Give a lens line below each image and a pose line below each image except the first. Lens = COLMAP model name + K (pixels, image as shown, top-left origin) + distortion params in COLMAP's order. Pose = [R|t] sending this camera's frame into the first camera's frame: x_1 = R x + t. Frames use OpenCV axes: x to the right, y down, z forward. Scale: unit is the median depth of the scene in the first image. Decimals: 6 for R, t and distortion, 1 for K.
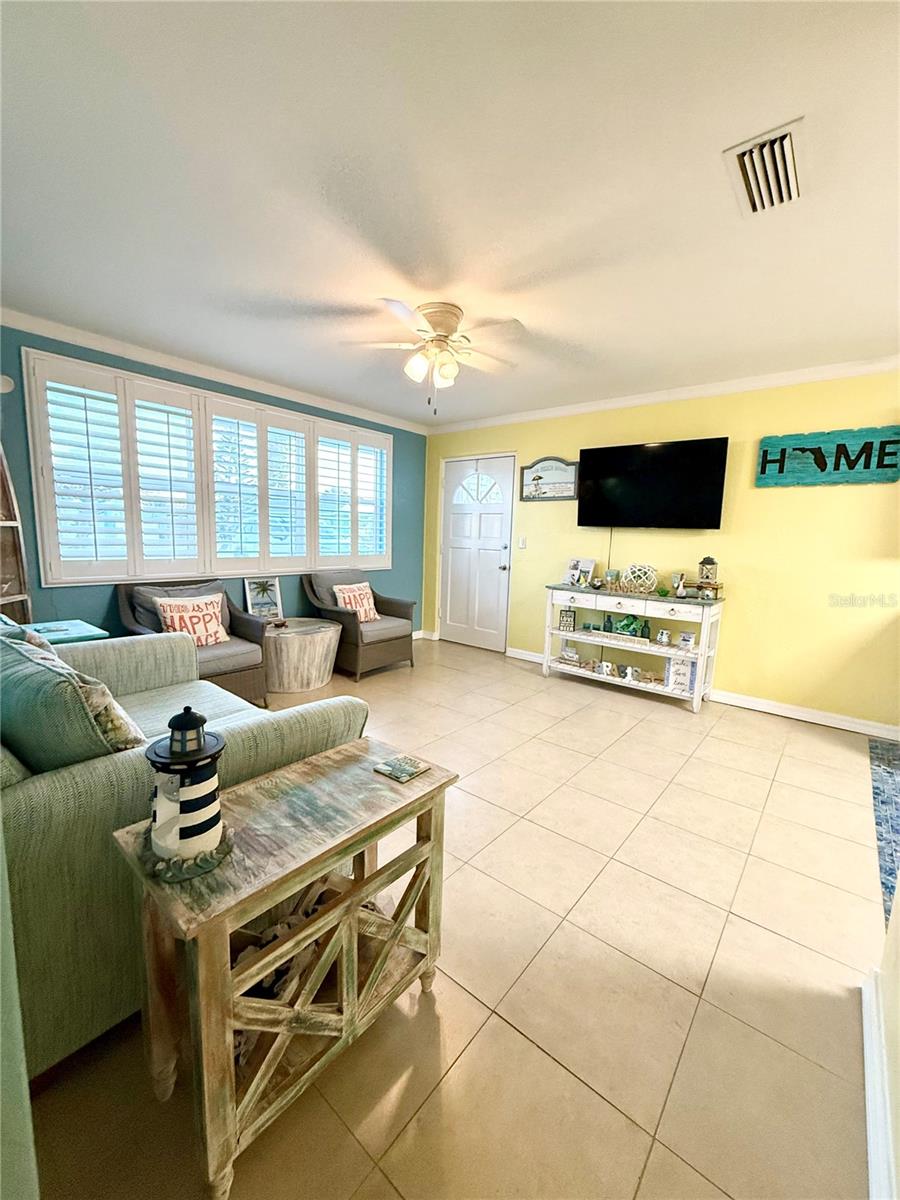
lens RADIAL K [[481.6, 0, 448.0], [0, 481.6, 602.5], [0, 0, 1]] dist [0.000653, -0.000749]
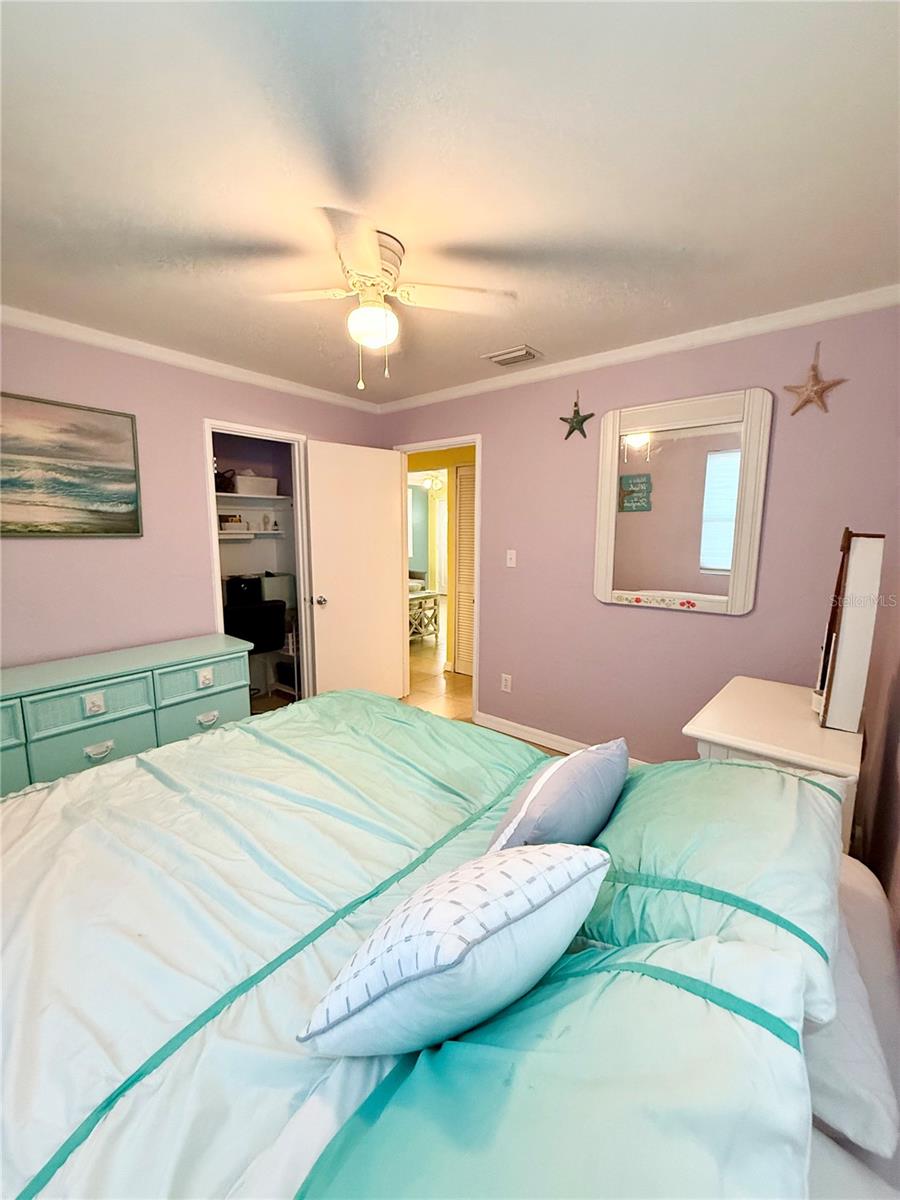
lens RADIAL K [[481.6, 0, 451.1], [0, 481.6, 596.8], [0, 0, 1]] dist [0.000653, -0.000749]
pose [[0.999714, -0.022181, 0.008888, 0.069494], [0.021980, 0.999514, 0.022110, 0.302728], [-0.009374, -0.021908, 0.999716, -4.005977]]
